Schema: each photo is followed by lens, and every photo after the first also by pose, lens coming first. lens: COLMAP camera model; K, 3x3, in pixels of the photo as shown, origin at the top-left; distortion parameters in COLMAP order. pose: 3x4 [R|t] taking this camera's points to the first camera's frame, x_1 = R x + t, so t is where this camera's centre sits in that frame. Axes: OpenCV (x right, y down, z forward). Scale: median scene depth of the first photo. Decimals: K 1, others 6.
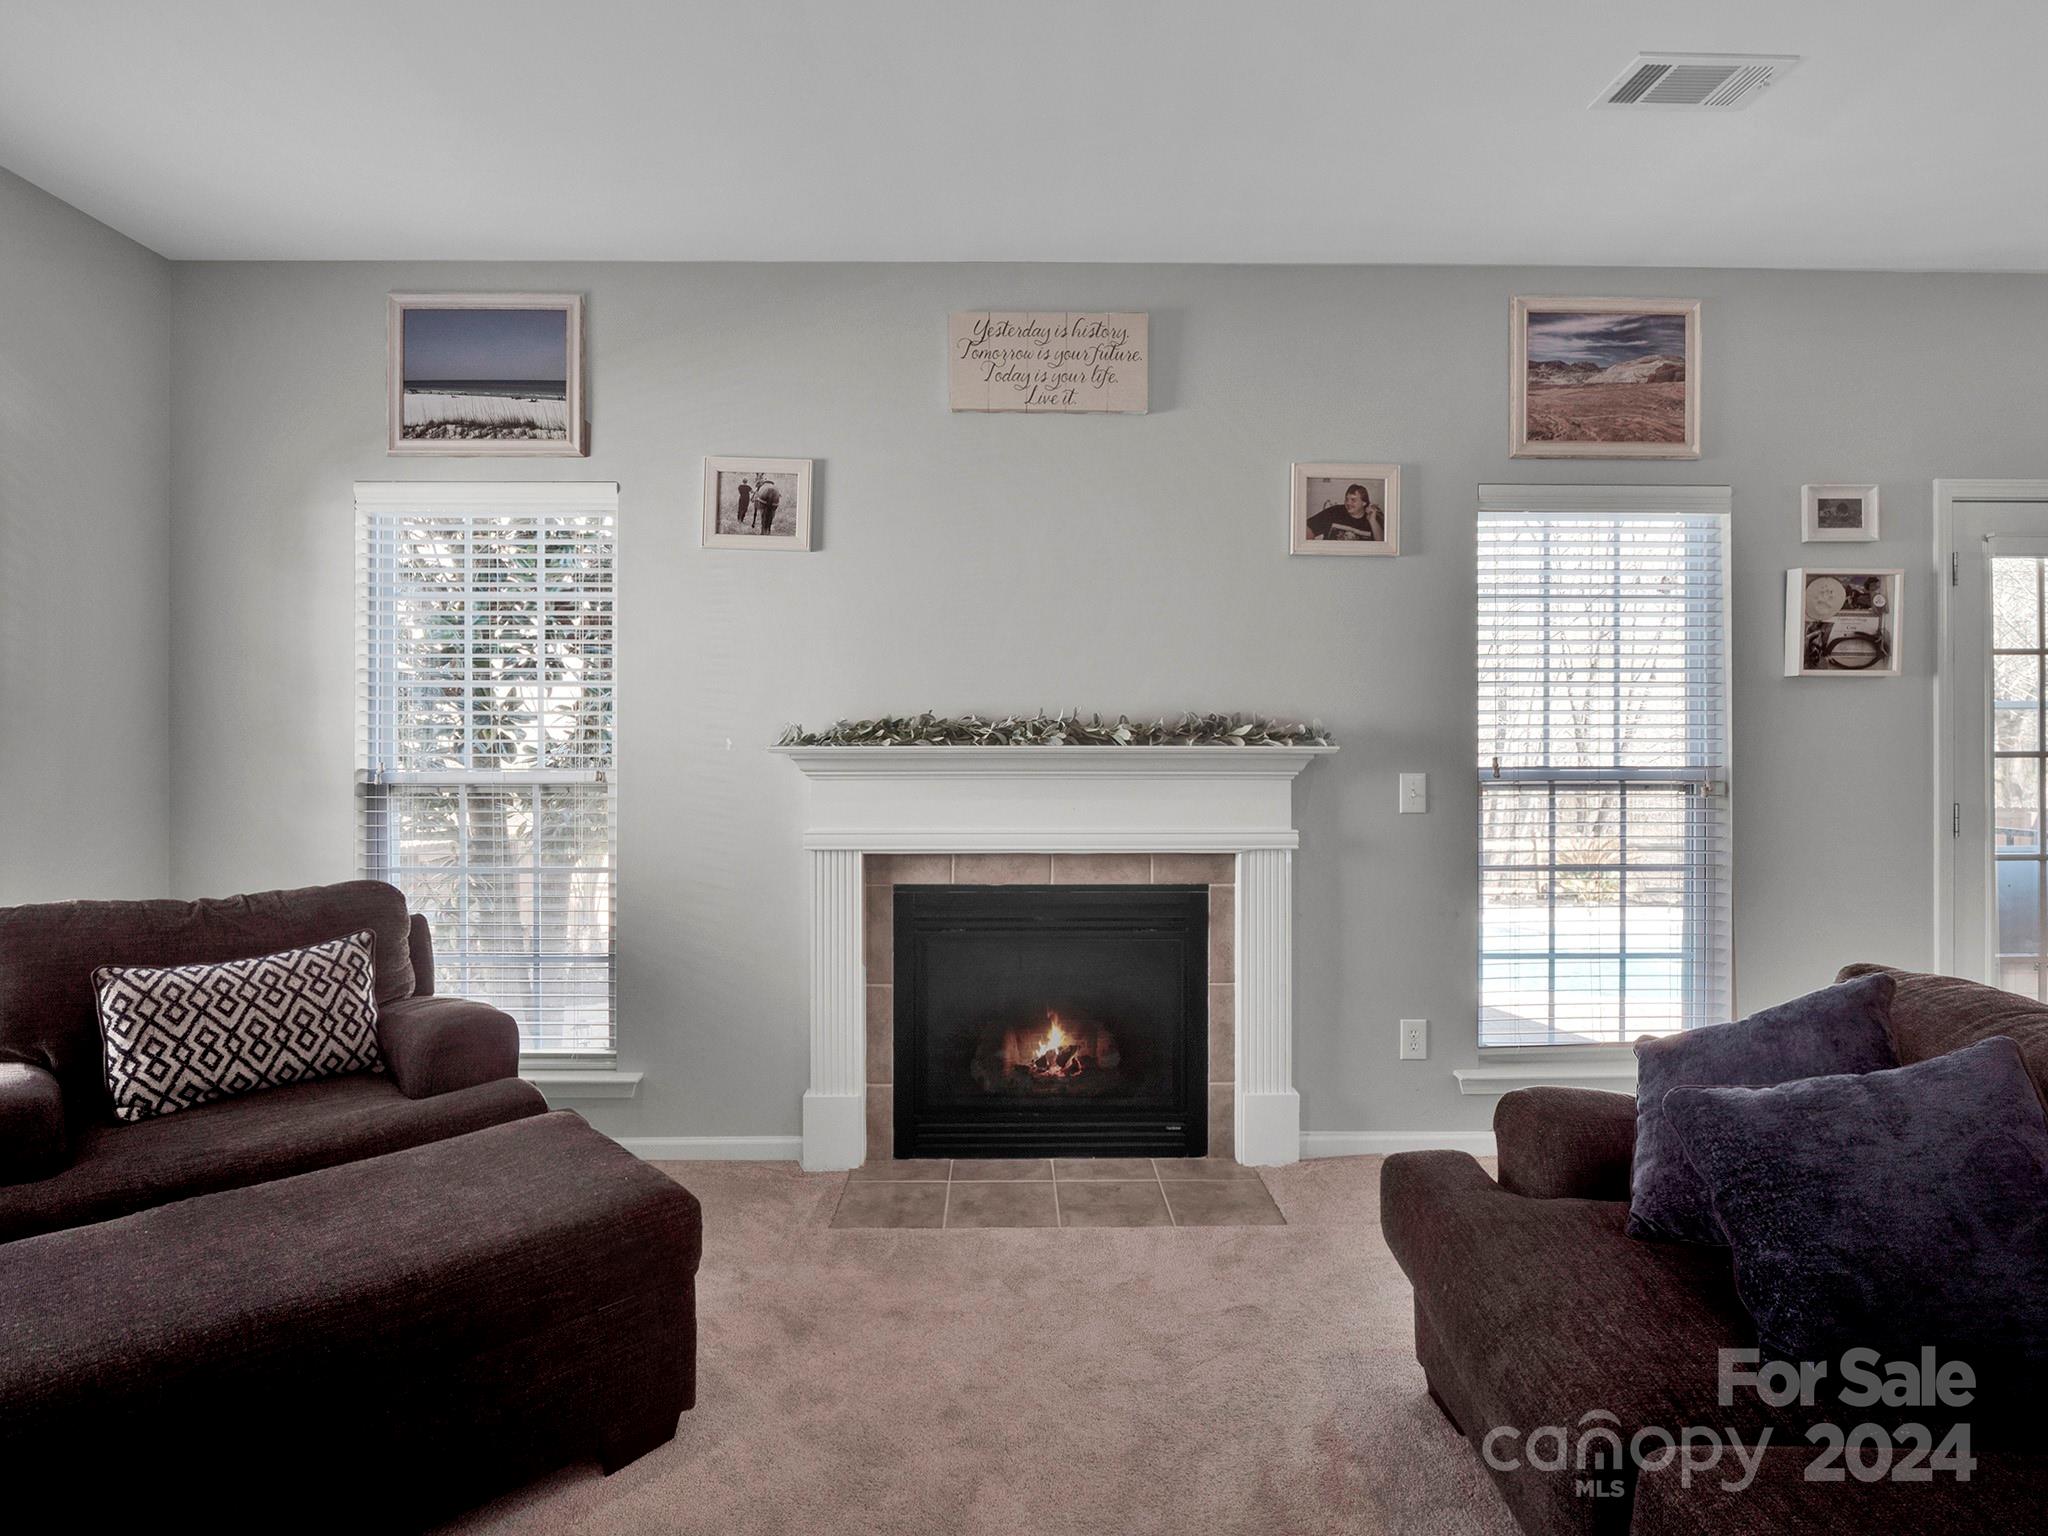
lens RADIAL K [[1010.7, 0, 1032.6], [0, 1010.7, 750.8], [0, 0, 1]] dist [-0.007724, -0.004915]
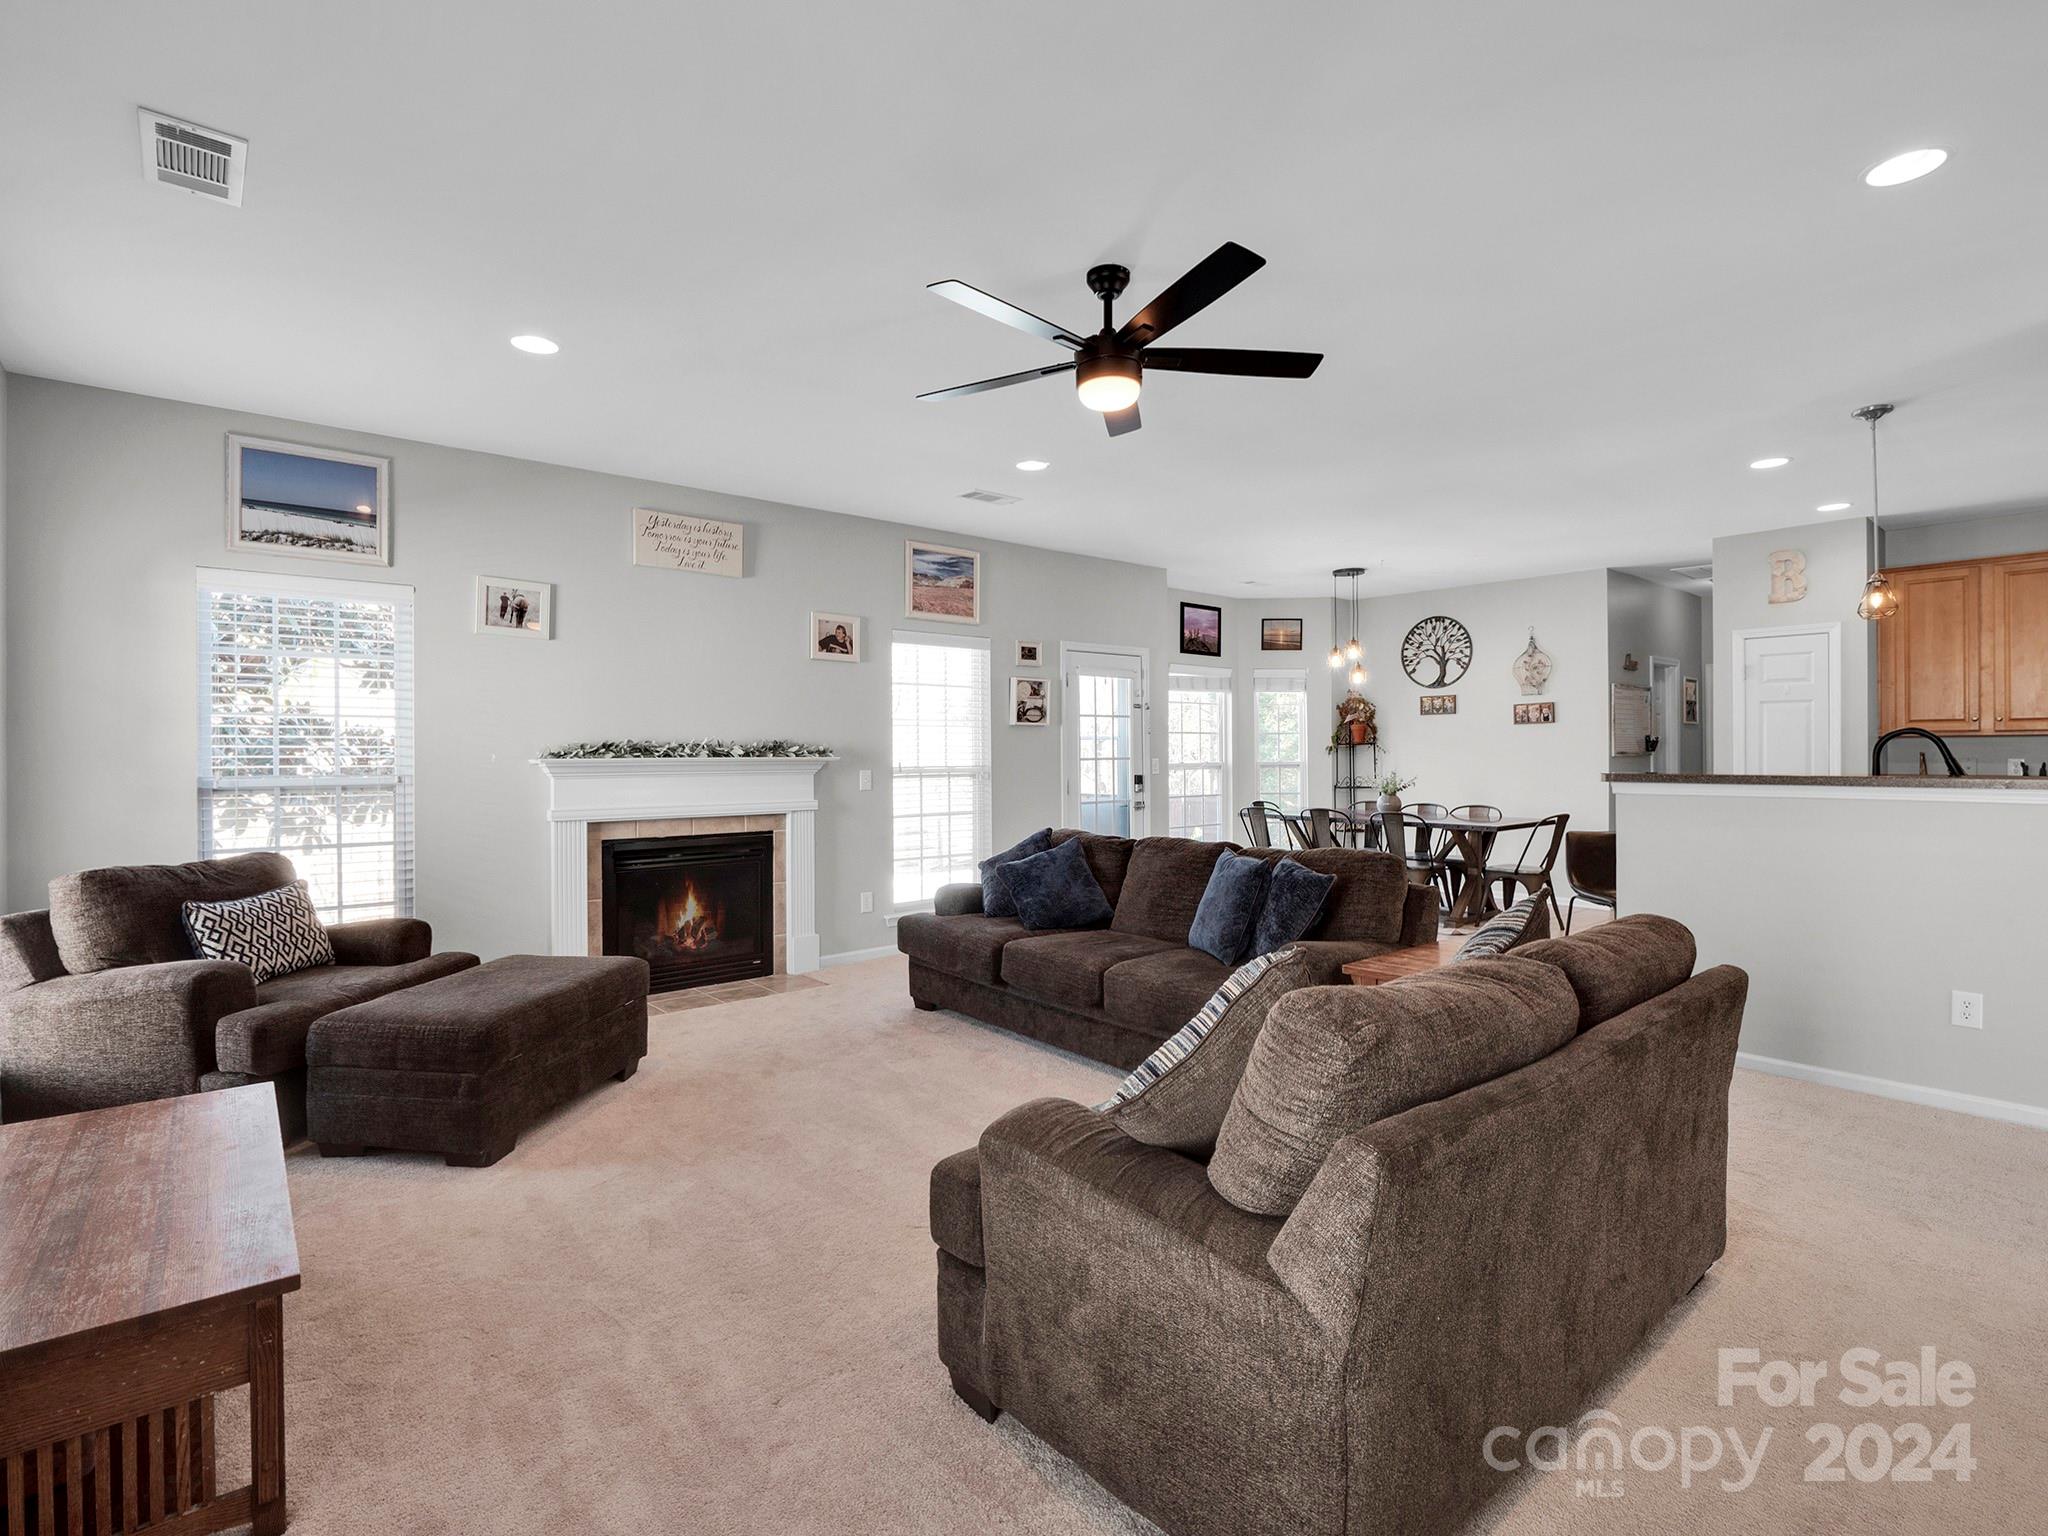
lens RADIAL K [[1010.7, 0, 1035.6], [0, 1010.7, 757.0], [0, 0, 1]] dist [-0.007724, -0.004915]
pose [[0.761254, -0.004021, 0.648441, -0.683023], [0.005785, 0.999983, -0.000589, -0.001380], [-0.648428, 0.004200, 0.761265, -0.767476]]
